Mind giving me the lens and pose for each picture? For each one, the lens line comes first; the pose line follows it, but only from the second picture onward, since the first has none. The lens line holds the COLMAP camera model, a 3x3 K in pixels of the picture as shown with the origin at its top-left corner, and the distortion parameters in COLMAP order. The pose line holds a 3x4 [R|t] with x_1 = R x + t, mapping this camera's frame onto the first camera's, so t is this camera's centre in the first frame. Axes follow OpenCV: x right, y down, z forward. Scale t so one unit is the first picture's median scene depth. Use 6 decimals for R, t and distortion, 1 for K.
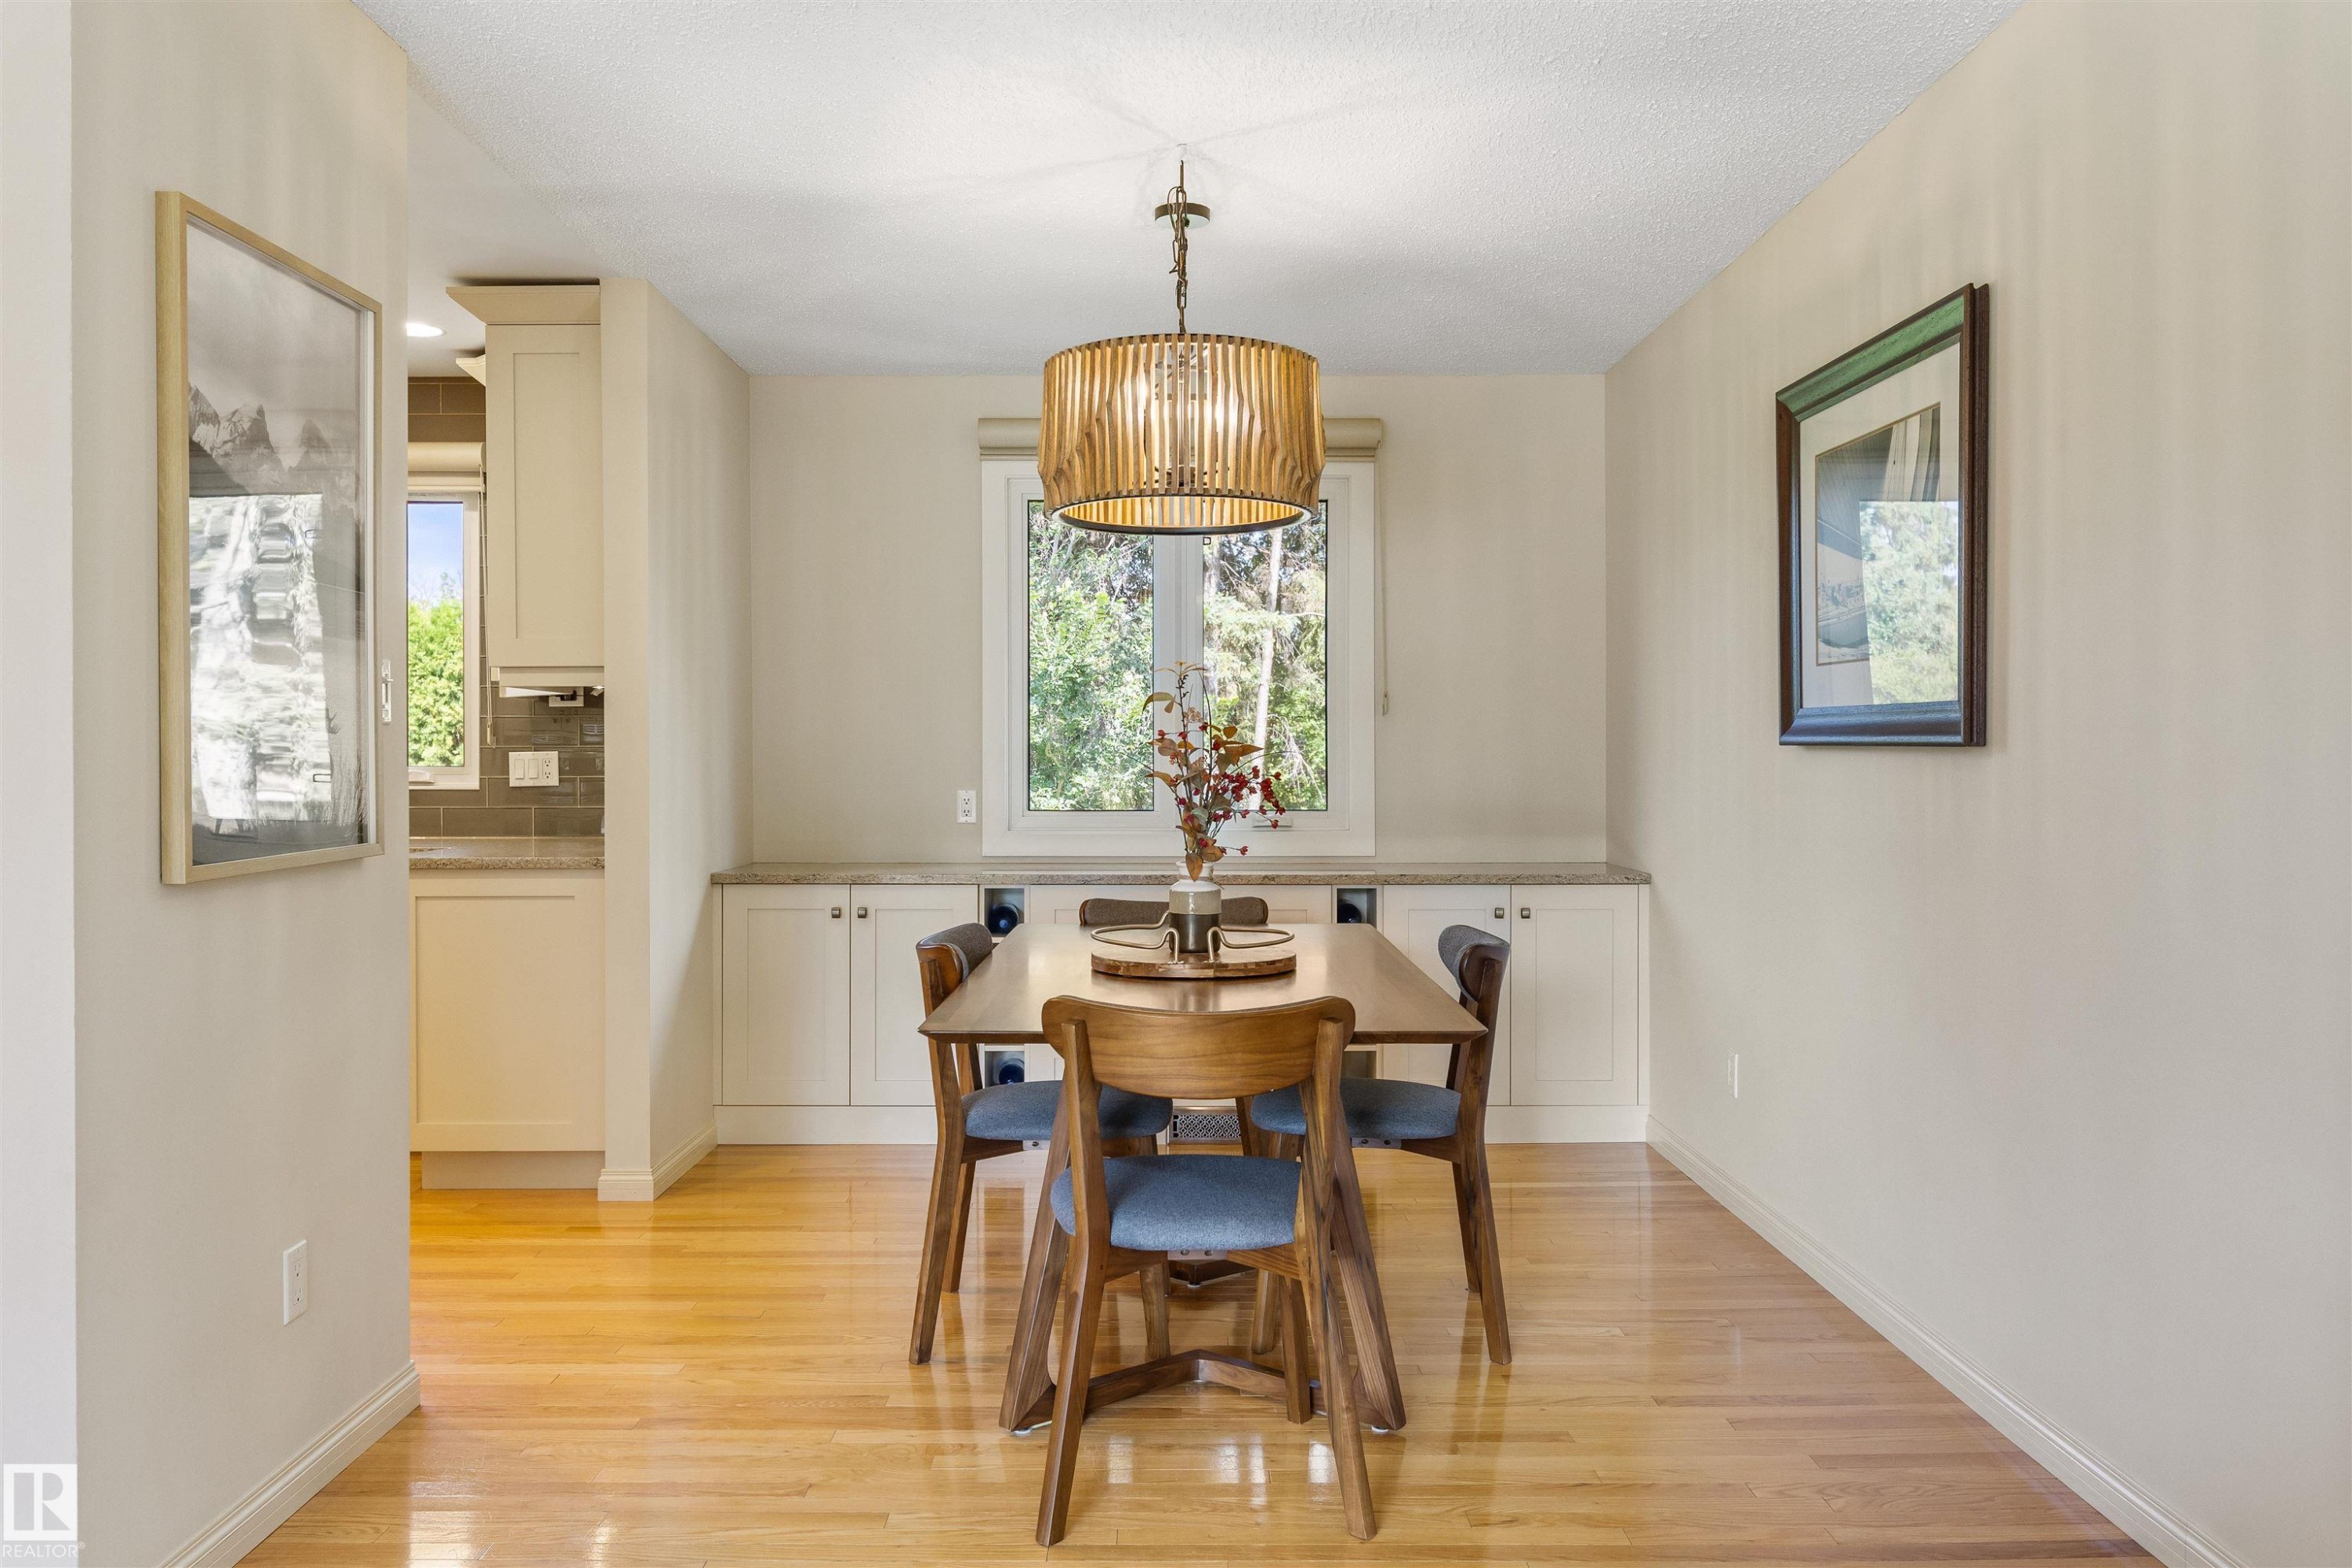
lens RADIAL K [[1768.3, 0, 1176.0], [0, 1768.3, 784.0], [0, 0, 1]] dist [-0.053344, 0.000421]
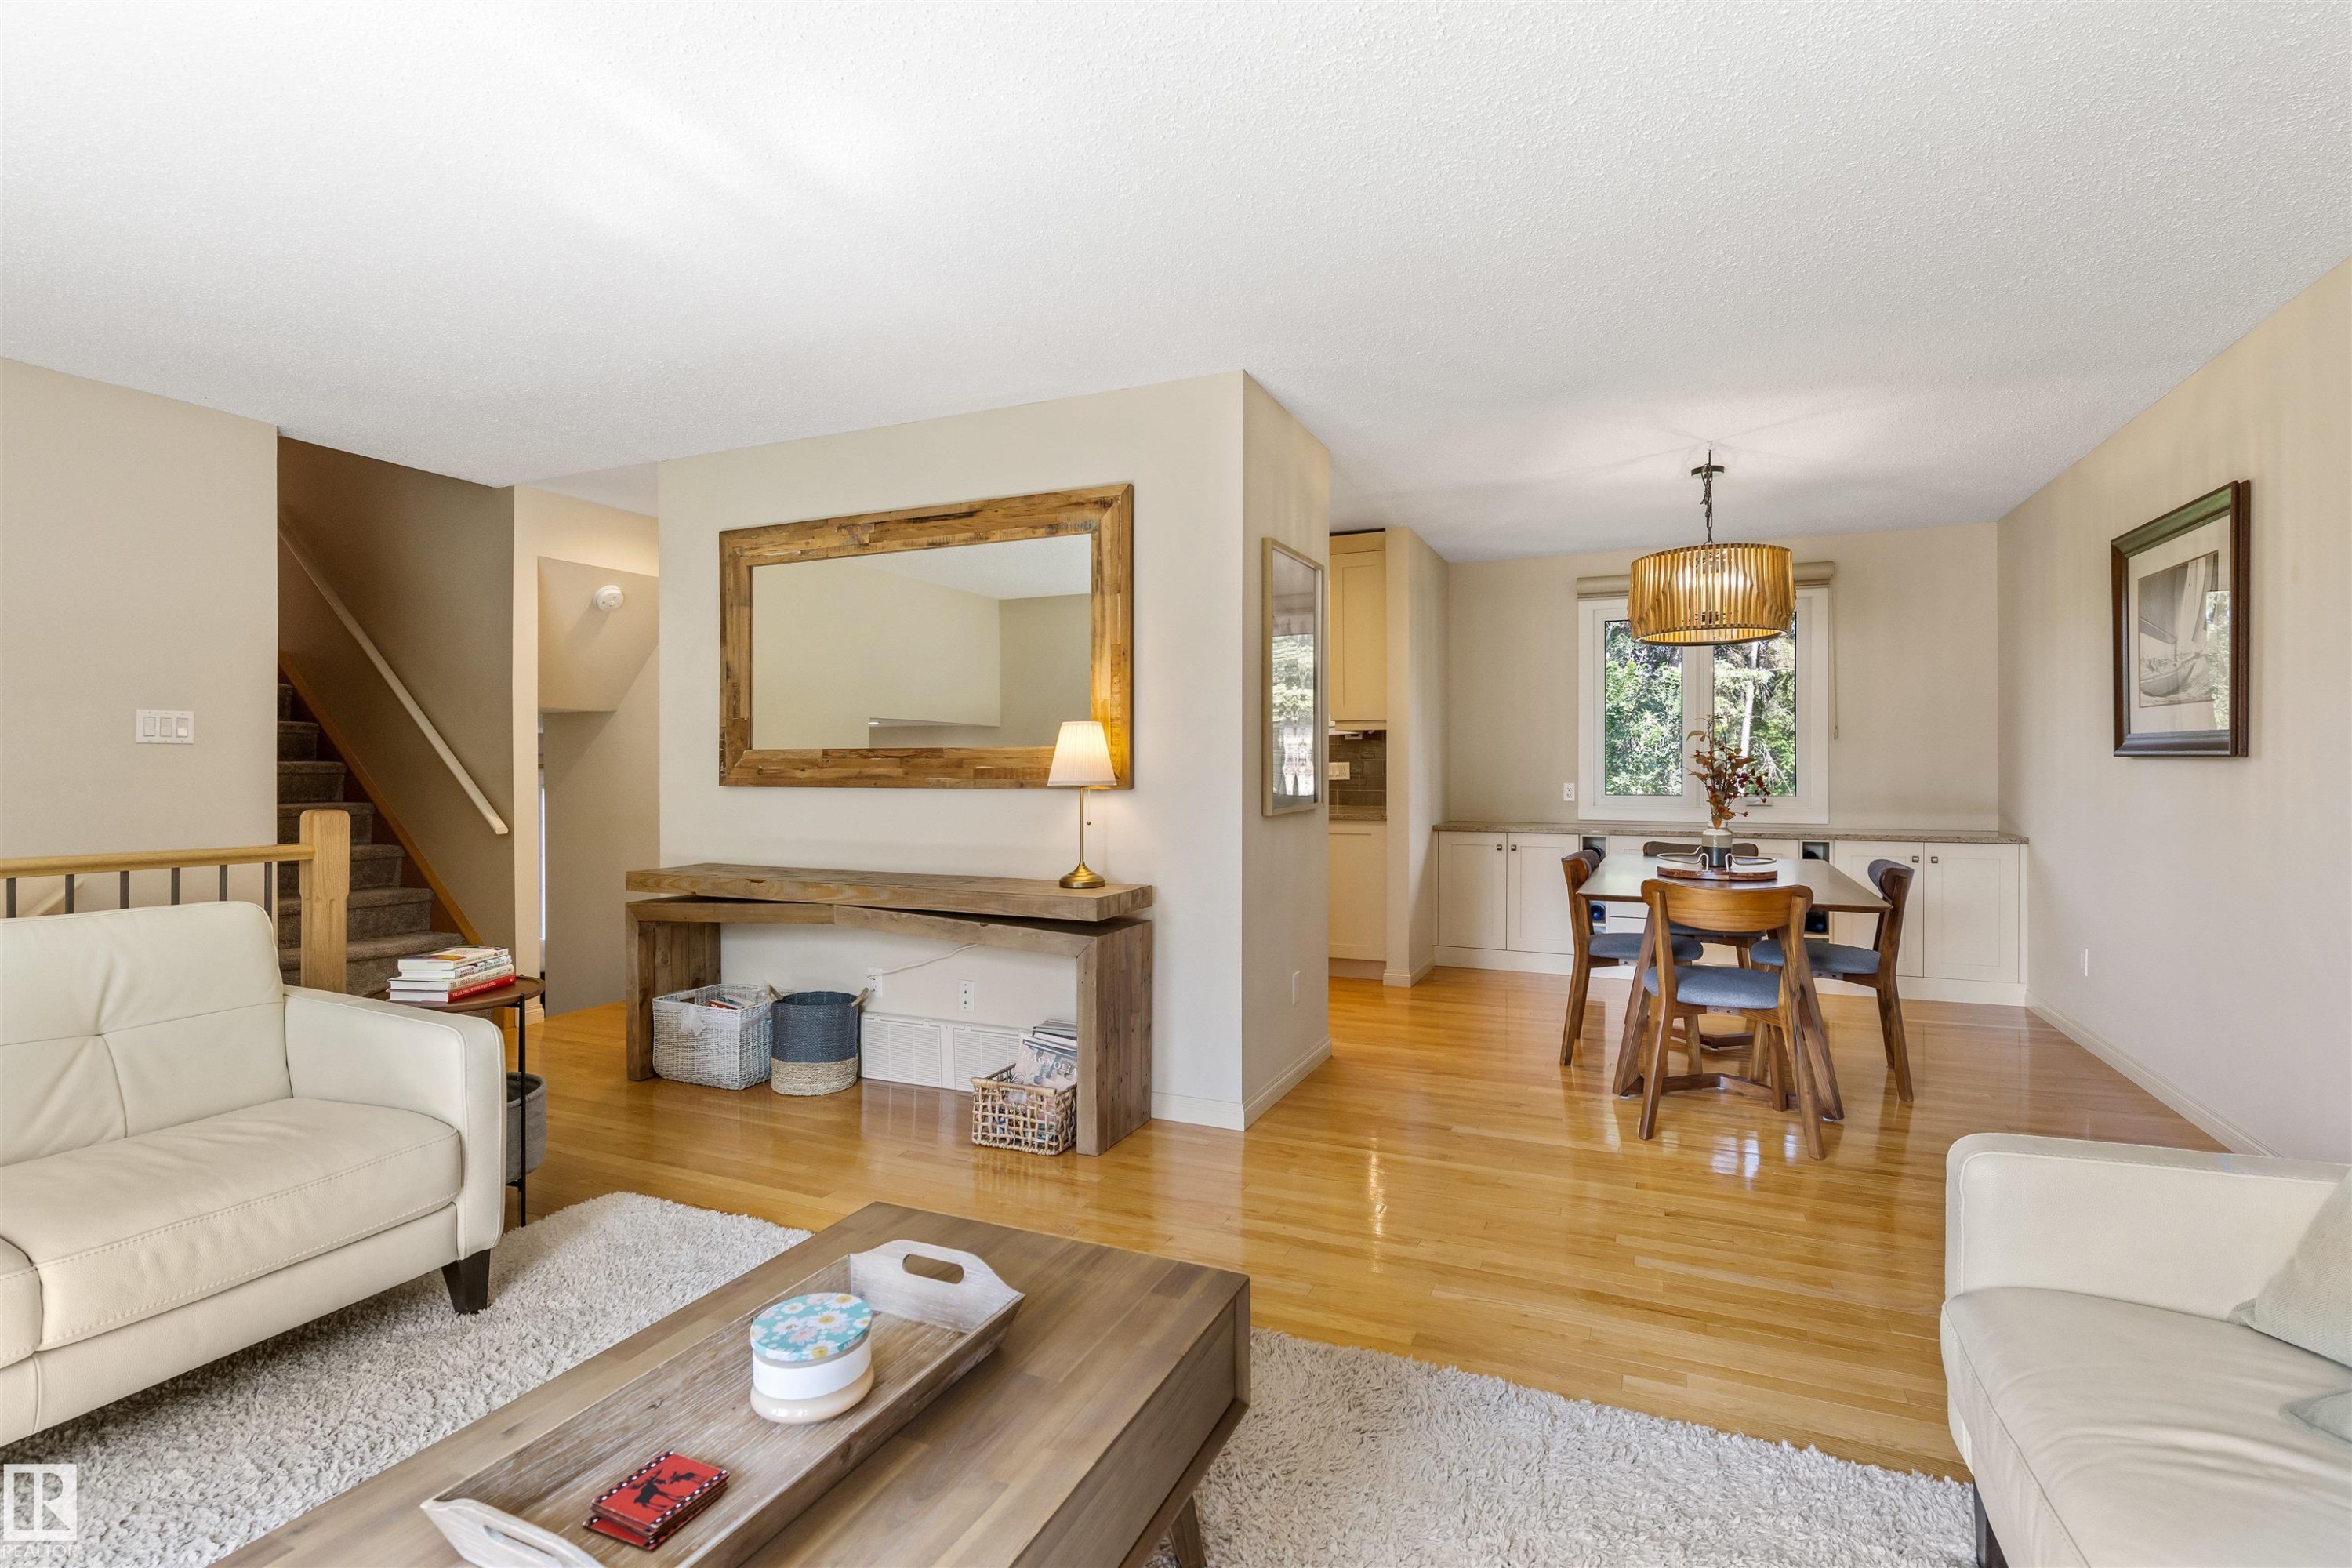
lens RADIAL K [[1093.2, 0, 1174.8], [0, 1093.2, 776.9], [0, 0, 1]] dist [0.002040, -0.009257]
pose [[0.908906, 0.002988, -0.416989, -0.026716], [-0.005062, 0.999980, -0.003868, 0.005145], [0.416969, 0.005626, 0.908903, -0.285240]]
